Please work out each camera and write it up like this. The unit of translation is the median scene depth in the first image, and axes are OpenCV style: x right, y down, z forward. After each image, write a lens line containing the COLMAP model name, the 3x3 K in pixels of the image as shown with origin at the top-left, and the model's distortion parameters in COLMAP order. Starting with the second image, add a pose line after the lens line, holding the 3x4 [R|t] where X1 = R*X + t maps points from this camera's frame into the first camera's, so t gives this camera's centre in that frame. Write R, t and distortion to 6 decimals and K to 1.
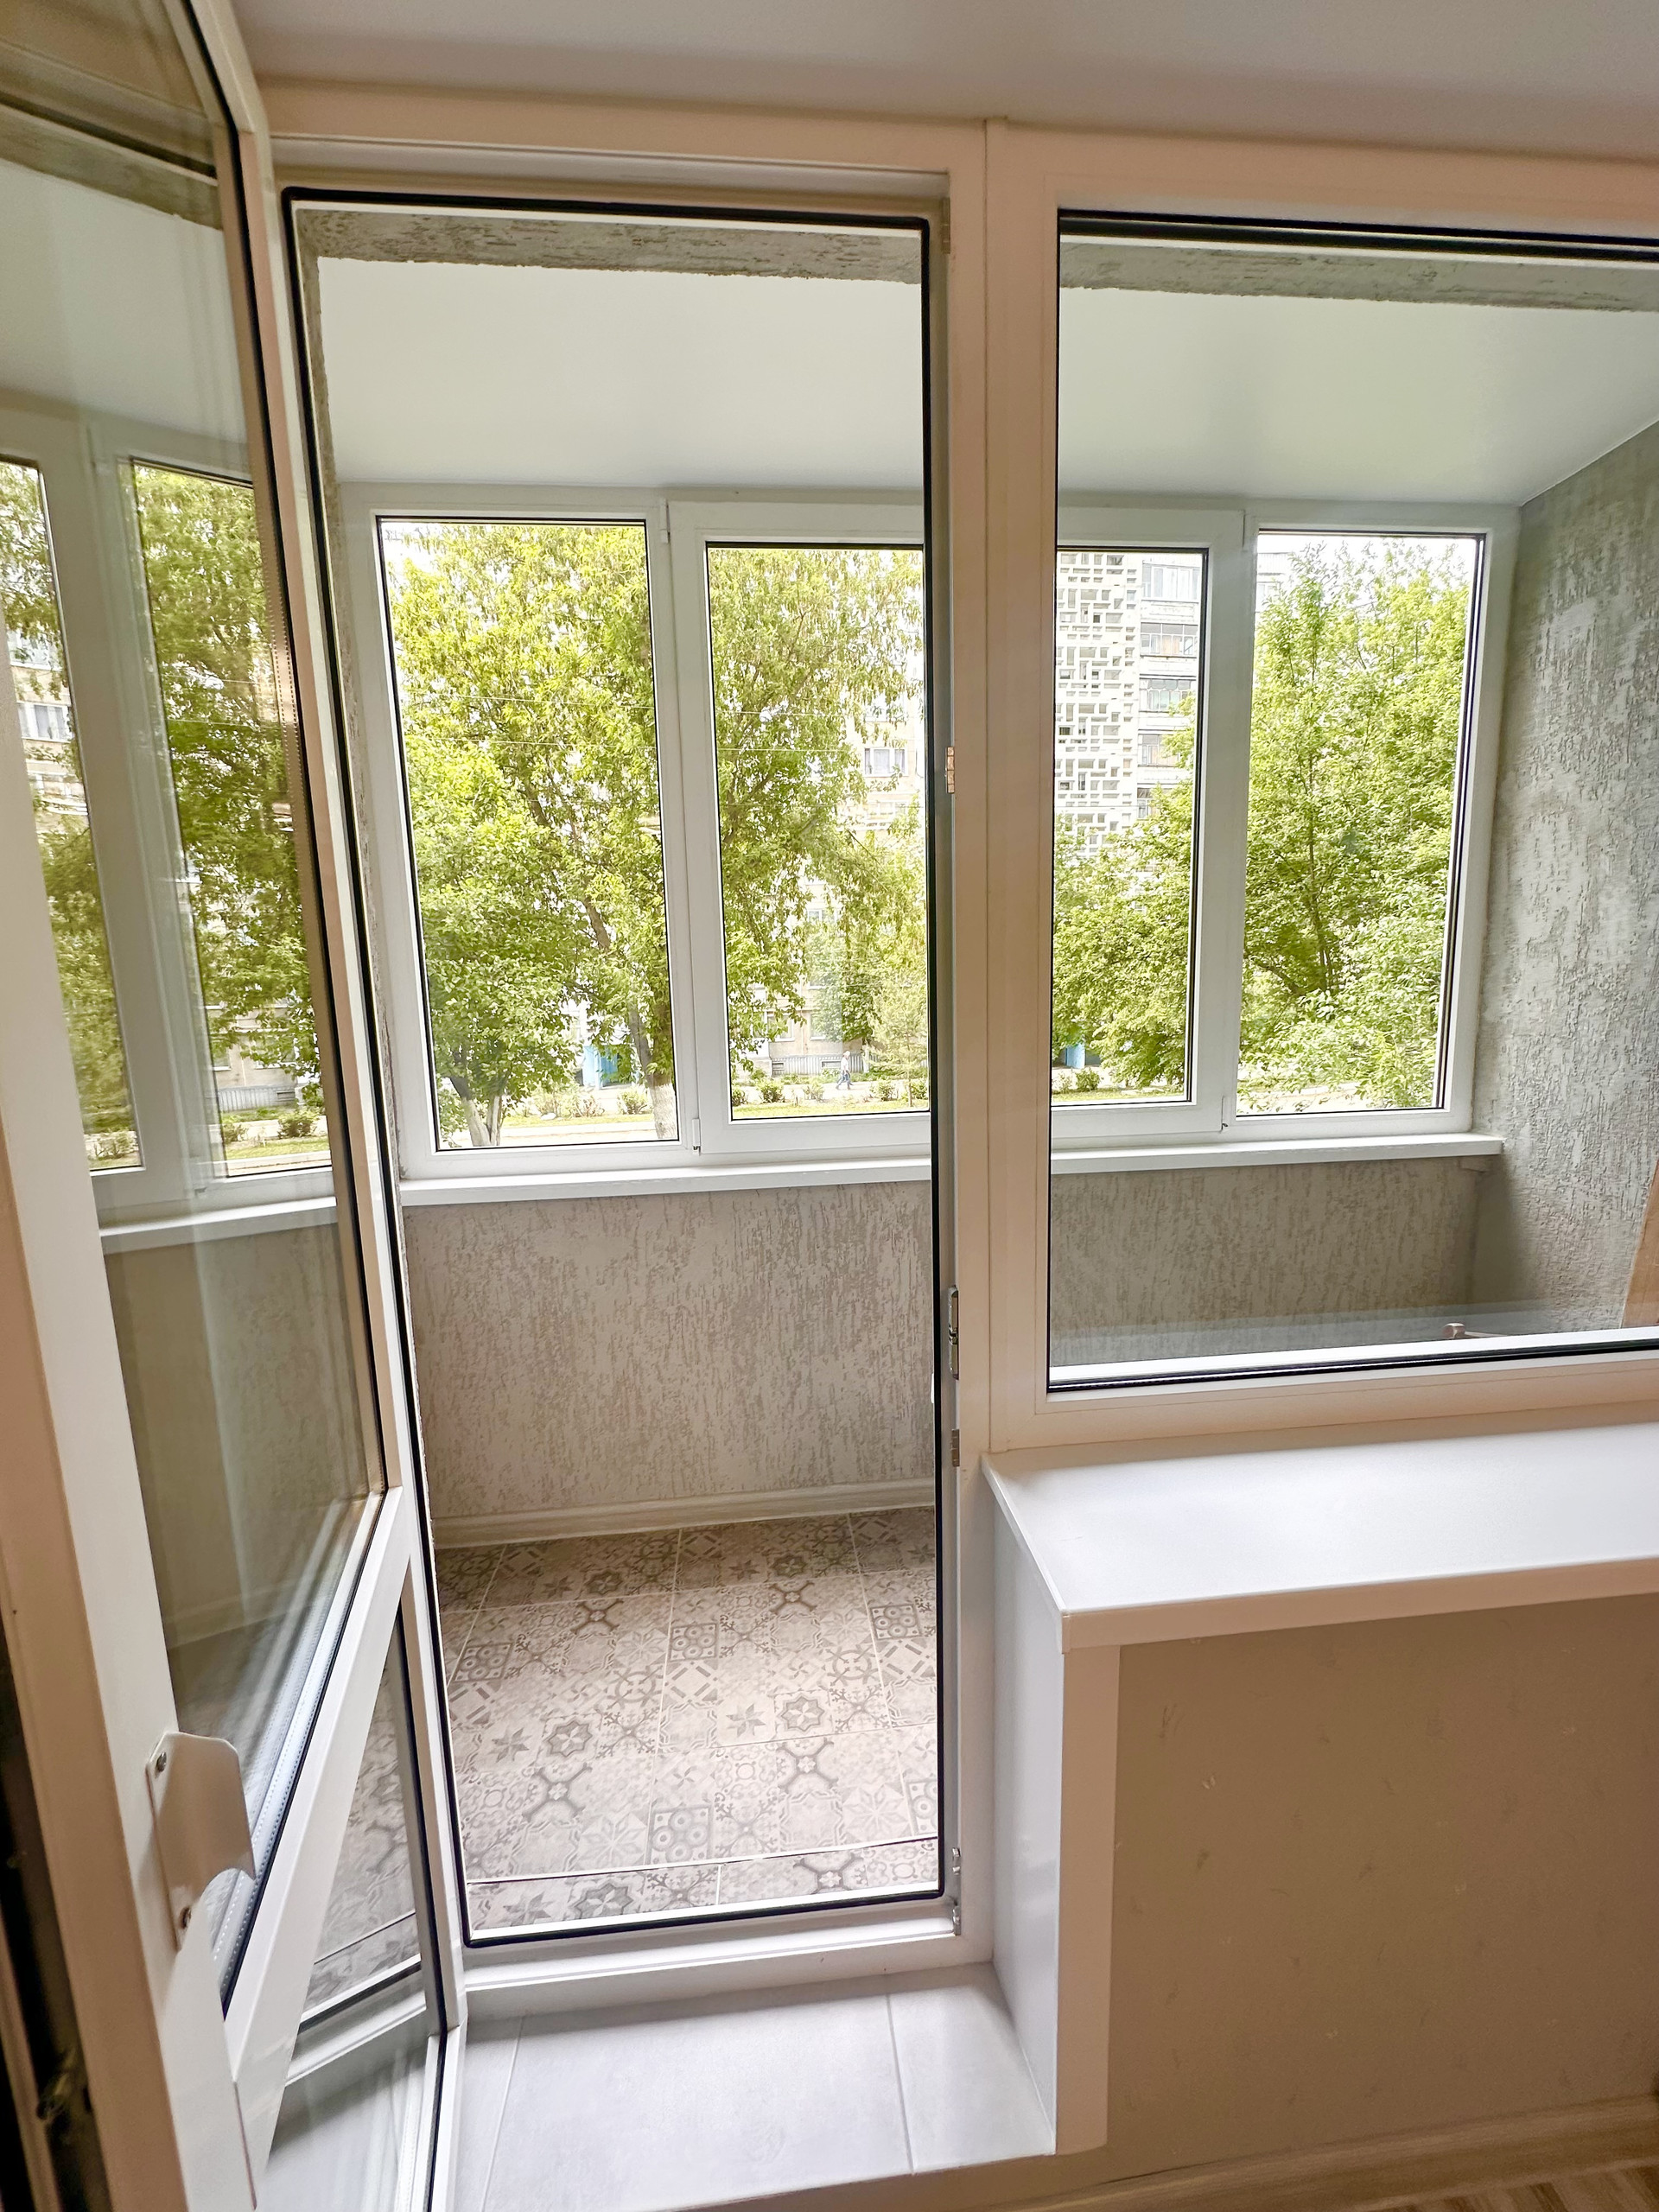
lens RADIAL K [[889.1, 0, 829.8], [0, 889.1, 1106.8], [0, 0, 1]] dist [-0.001588, 0.000265]
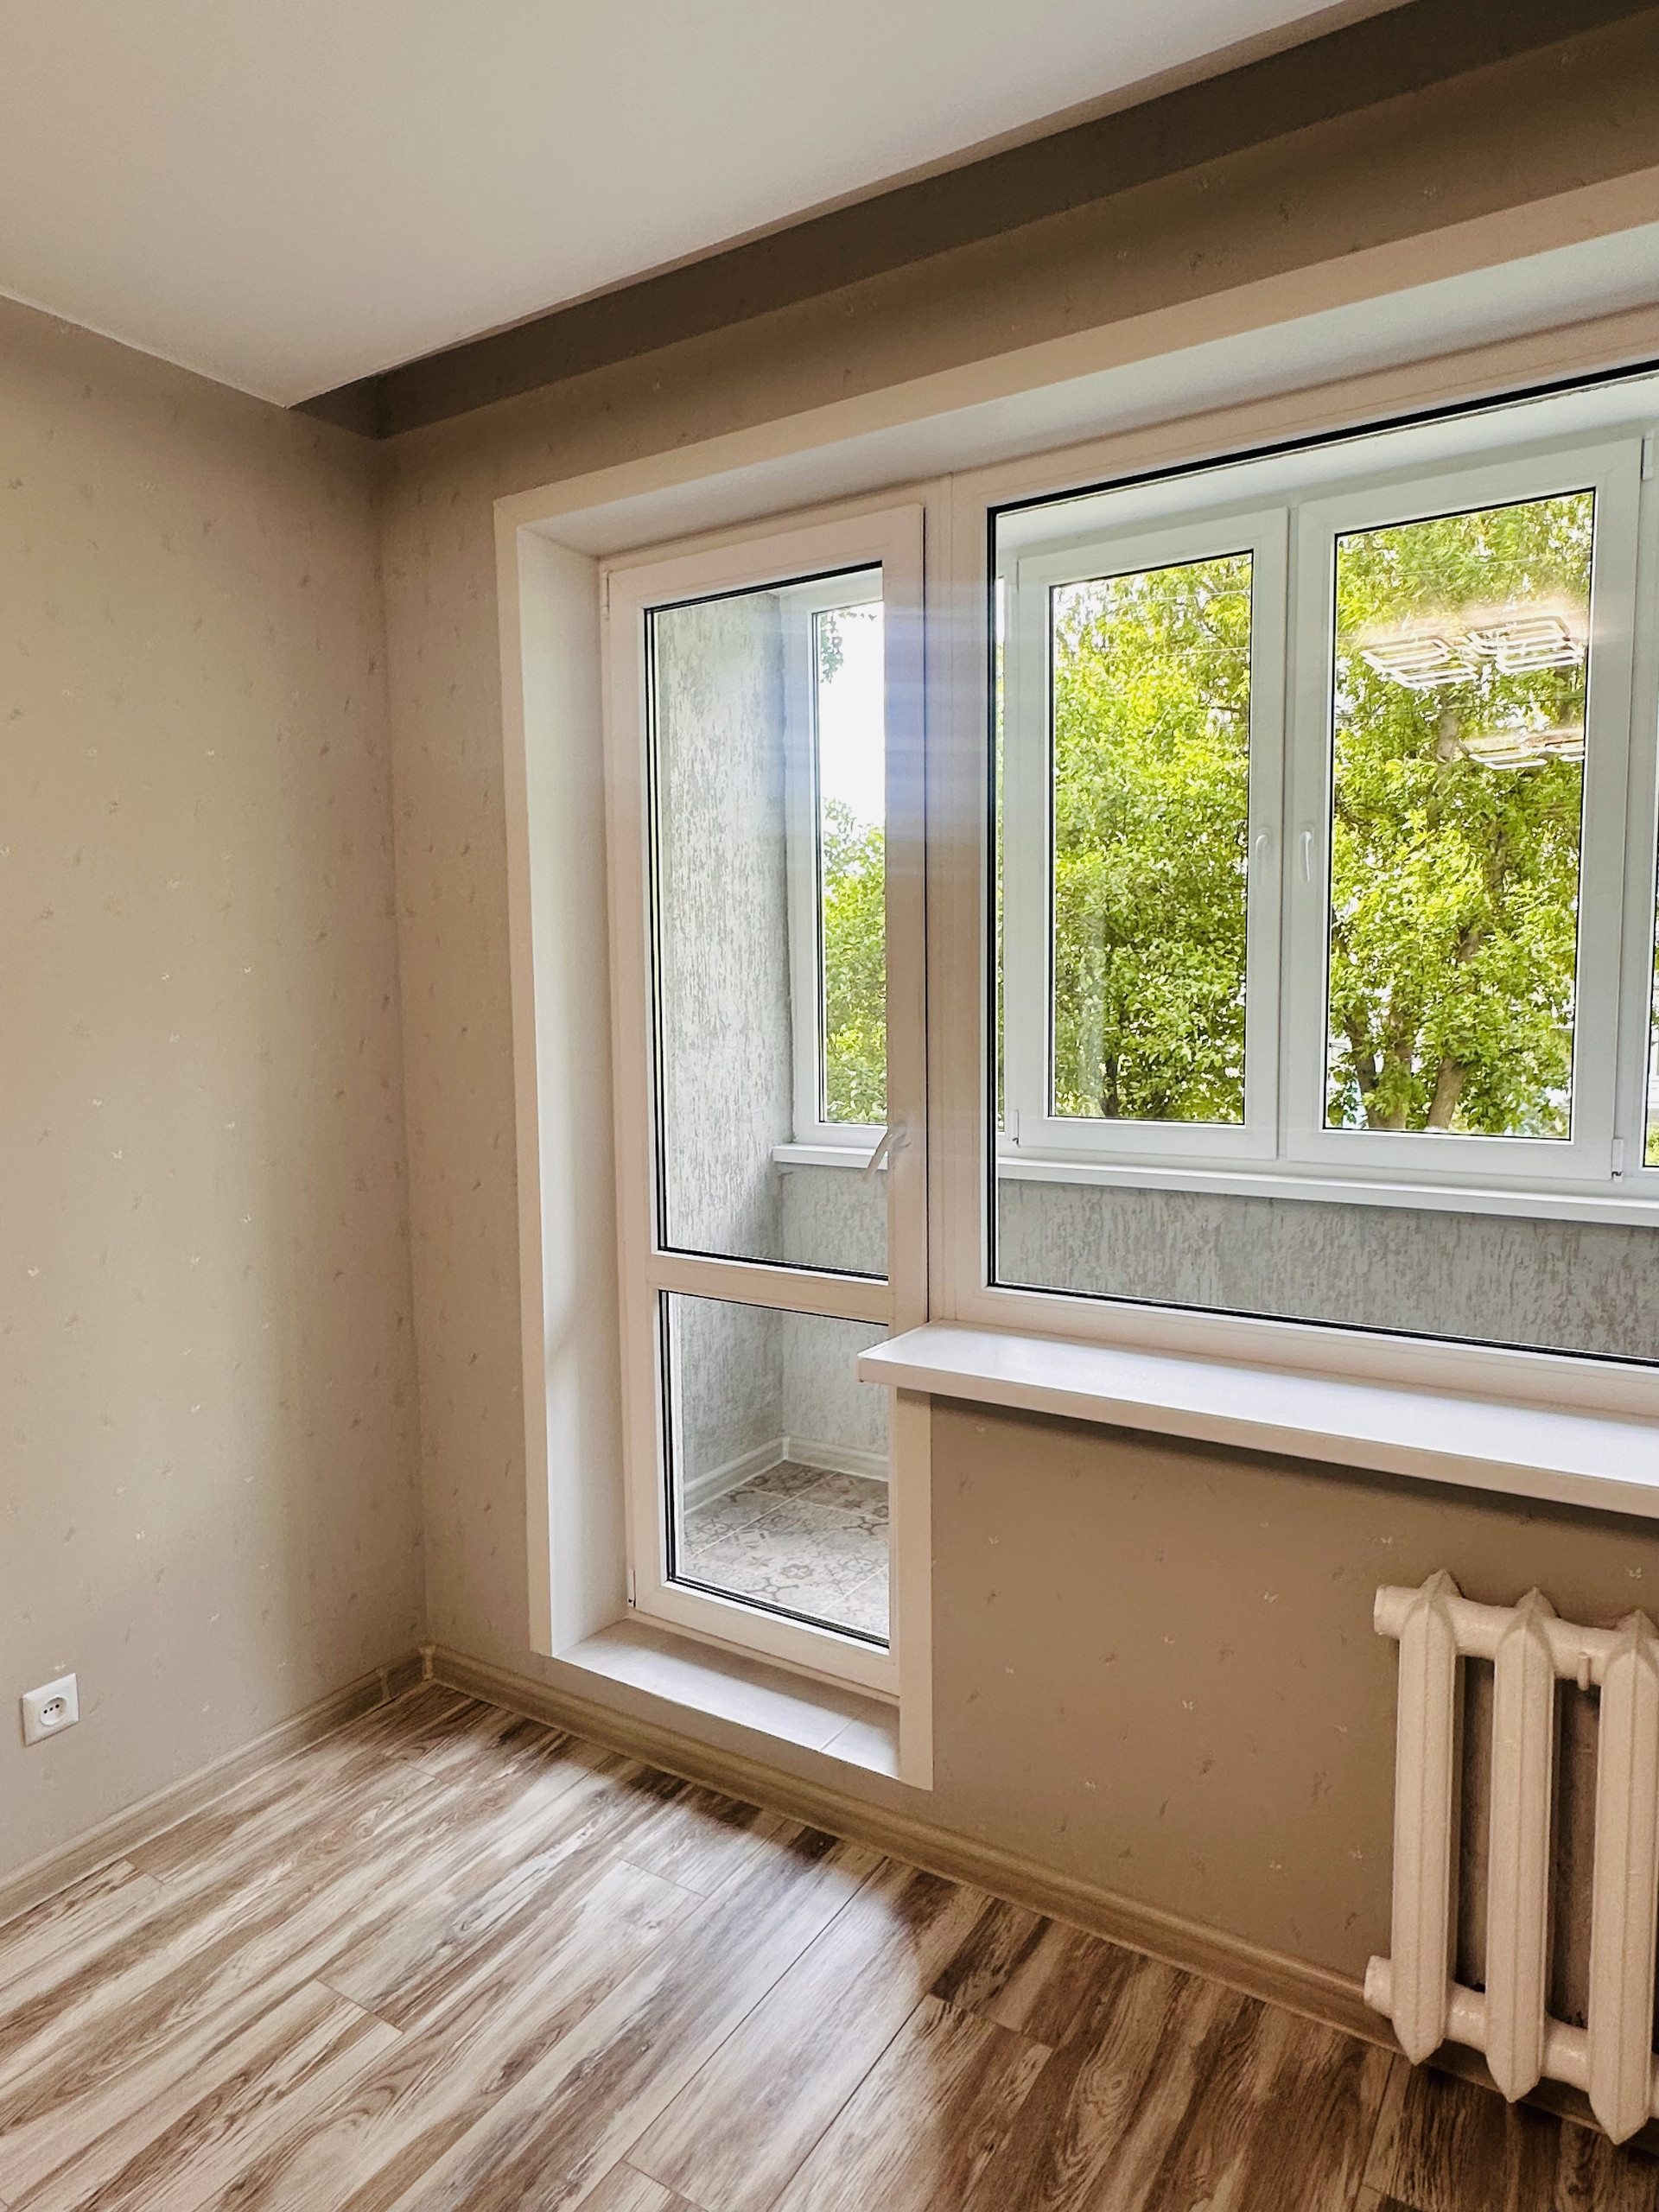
lens RADIAL K [[1349.4, 0, 825.6], [0, 1349.4, 1105.0], [0, 0, 1]] dist [-0.003929, -0.002403]
pose [[0.792289, 0.074057, -0.605635, 0.632938], [-0.098240, 0.995139, -0.006832, 0.038299], [0.602185, 0.064911, 0.795713, -0.412356]]
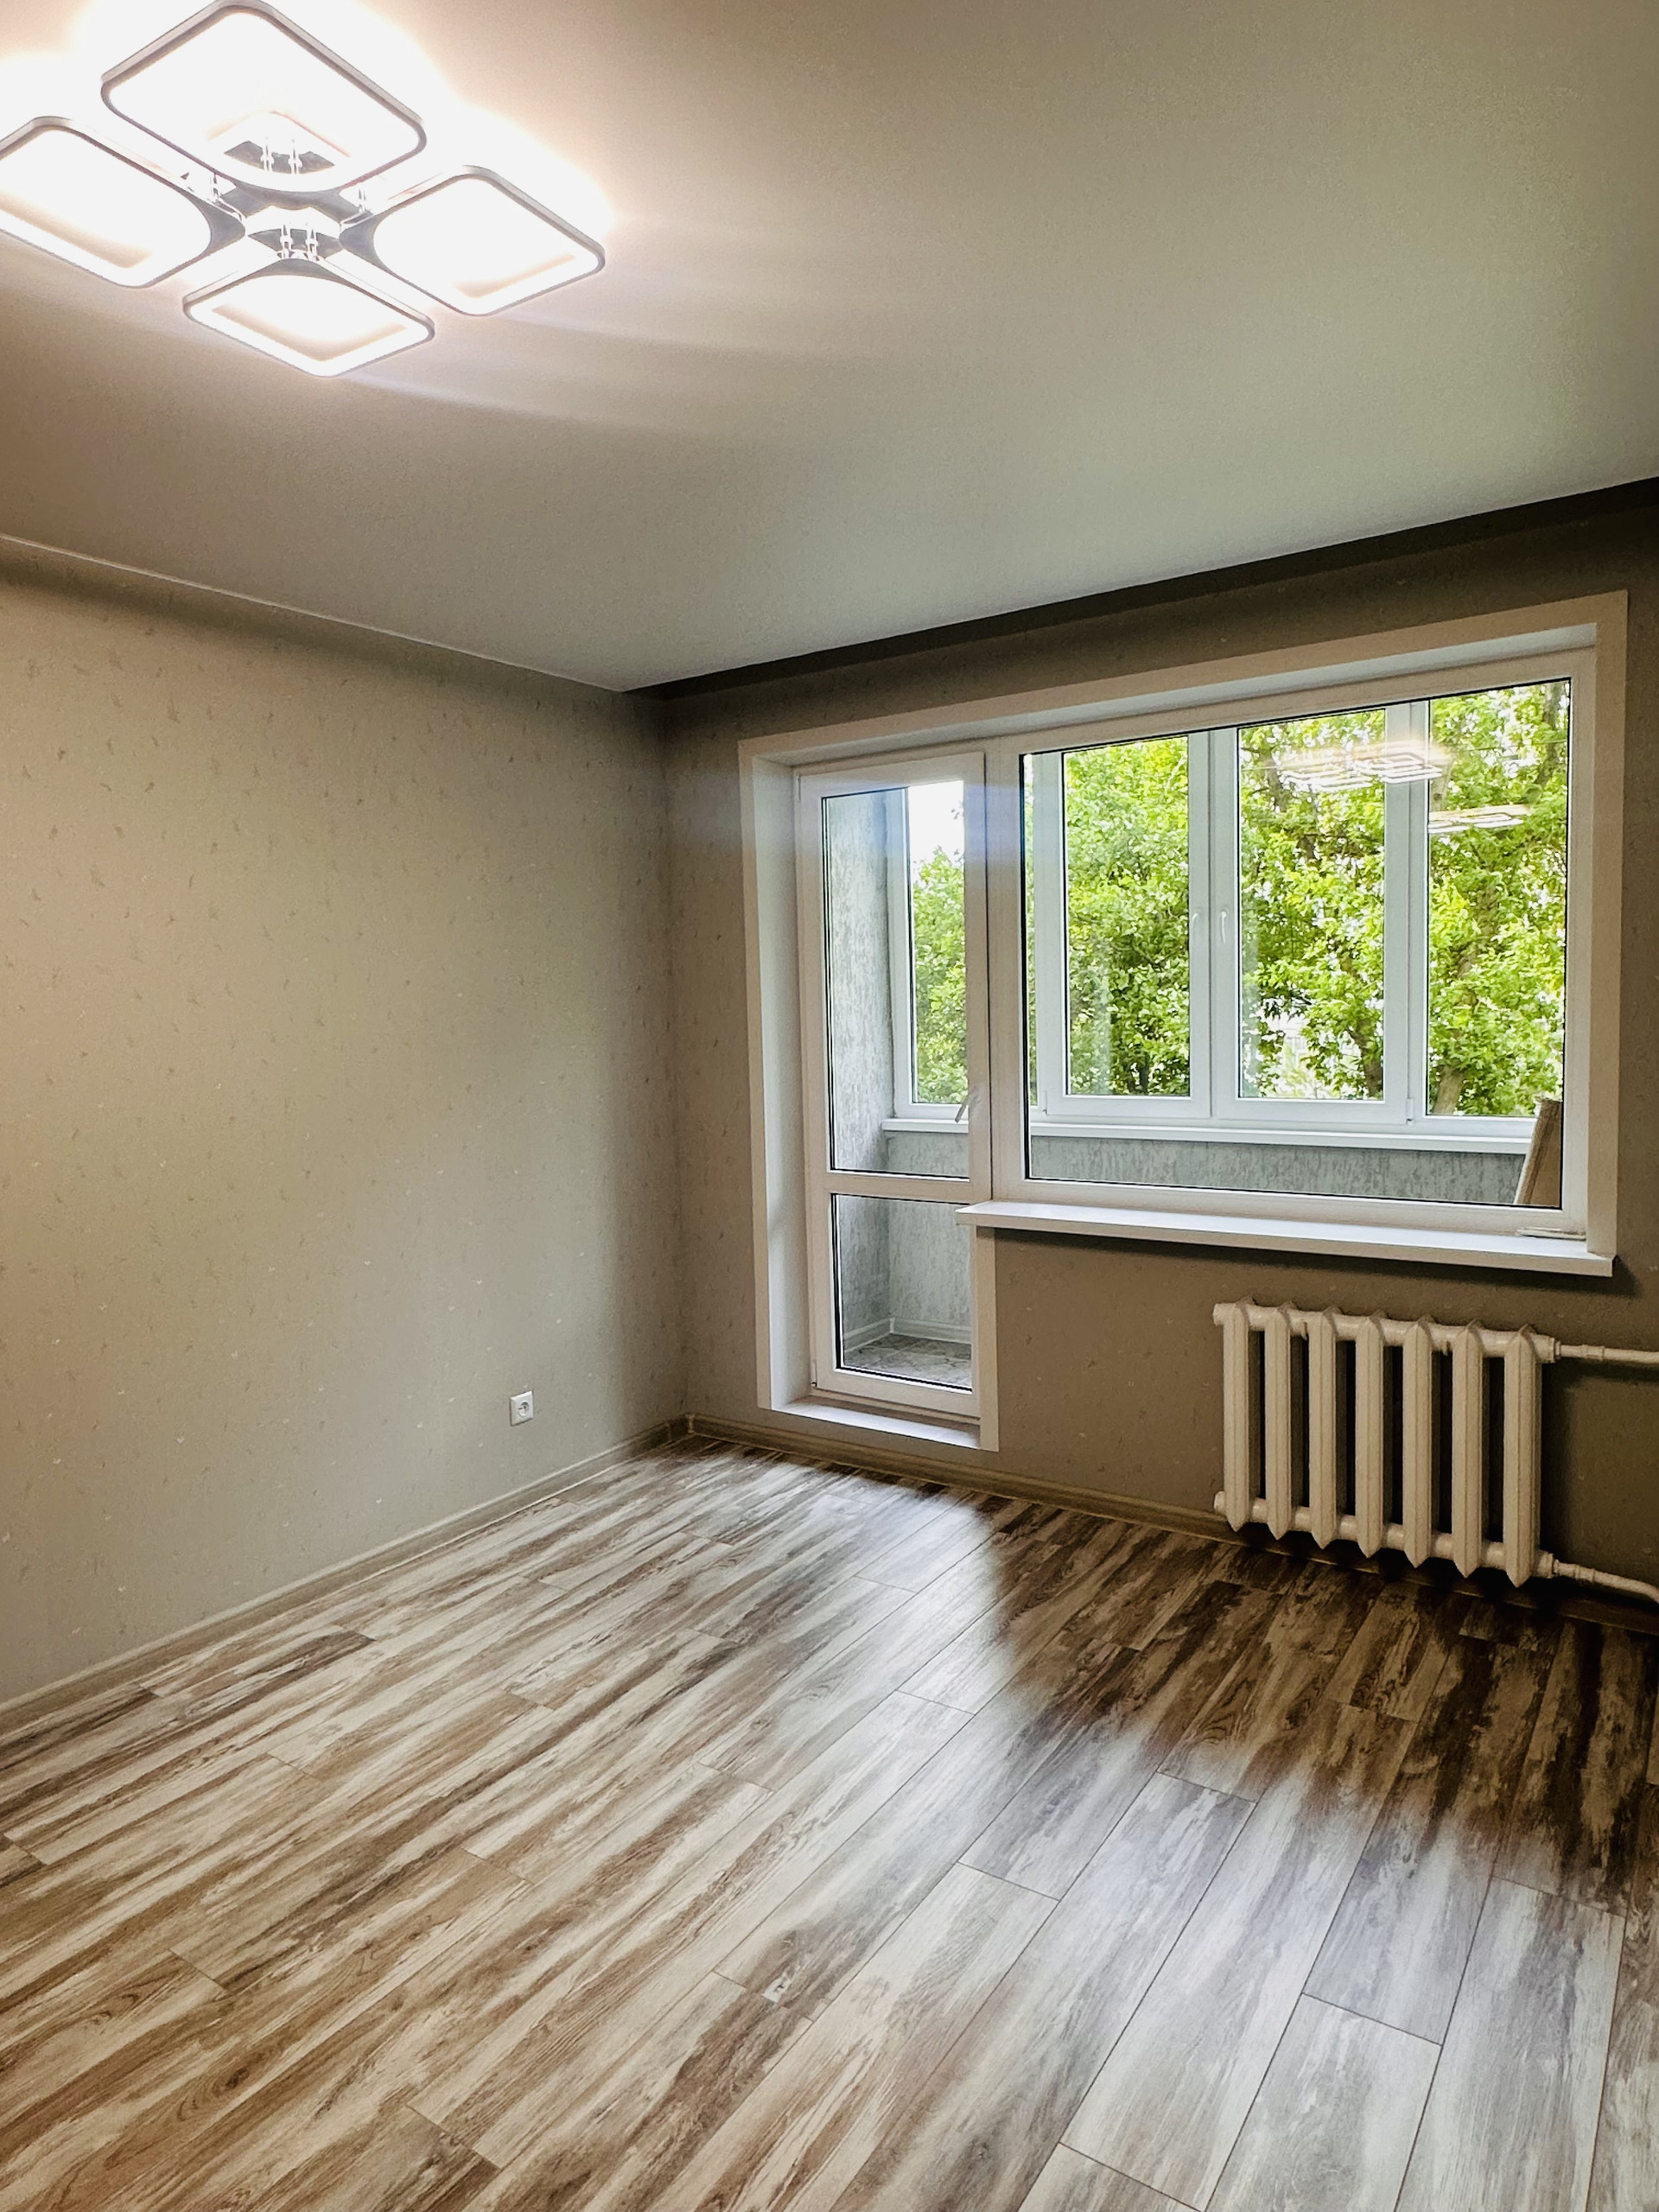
lens RADIAL K [[1349.4, 0, 828.2], [0, 1349.4, 1099.2], [0, 0, 1]] dist [-0.003929, -0.002403]
pose [[0.773018, 0.053692, -0.632108, 1.076939], [-0.086992, 0.995971, -0.021786, 0.112021], [0.628391, 0.071829, 0.774574, -1.126927]]
